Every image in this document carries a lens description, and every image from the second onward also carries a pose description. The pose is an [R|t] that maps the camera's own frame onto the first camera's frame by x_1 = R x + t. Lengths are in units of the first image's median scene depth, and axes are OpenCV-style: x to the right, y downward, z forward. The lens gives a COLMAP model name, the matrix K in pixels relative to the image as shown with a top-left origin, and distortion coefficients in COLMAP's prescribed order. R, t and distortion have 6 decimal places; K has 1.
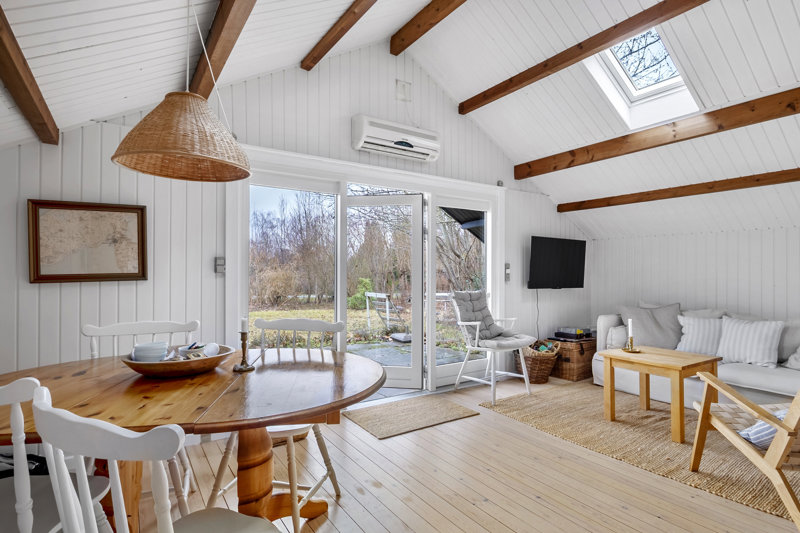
lens RADIAL K [[416.3, 0, 400.0], [0, 416.3, 266.5], [0, 0, 1]] dist [-0.000862, 0.000072]
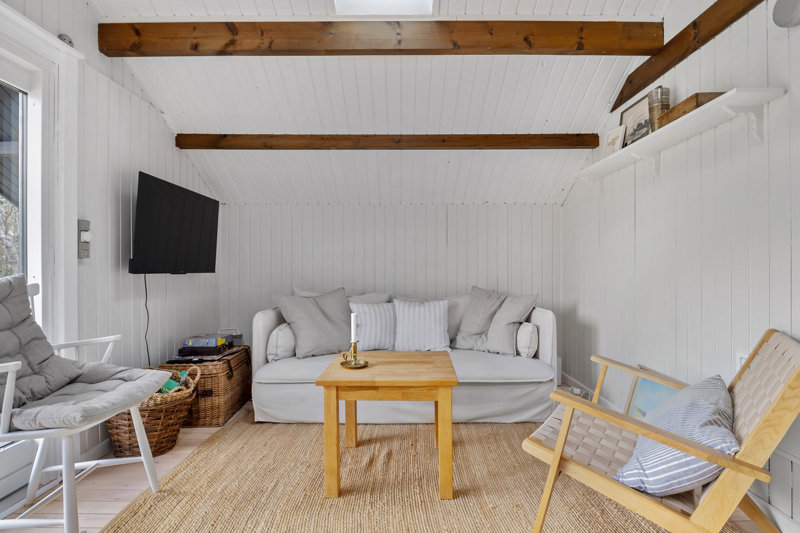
lens RADIAL K [[412.0, 0, 404.9], [0, 412.0, 269.0], [0, 0, 1]] dist [-0.004079, -0.001747]
pose [[0.539233, -0.006892, 0.842128, 0.066800], [-0.007390, 0.999889, 0.012915, 0.041184], [-0.842124, -0.013187, 0.539122, 0.471019]]
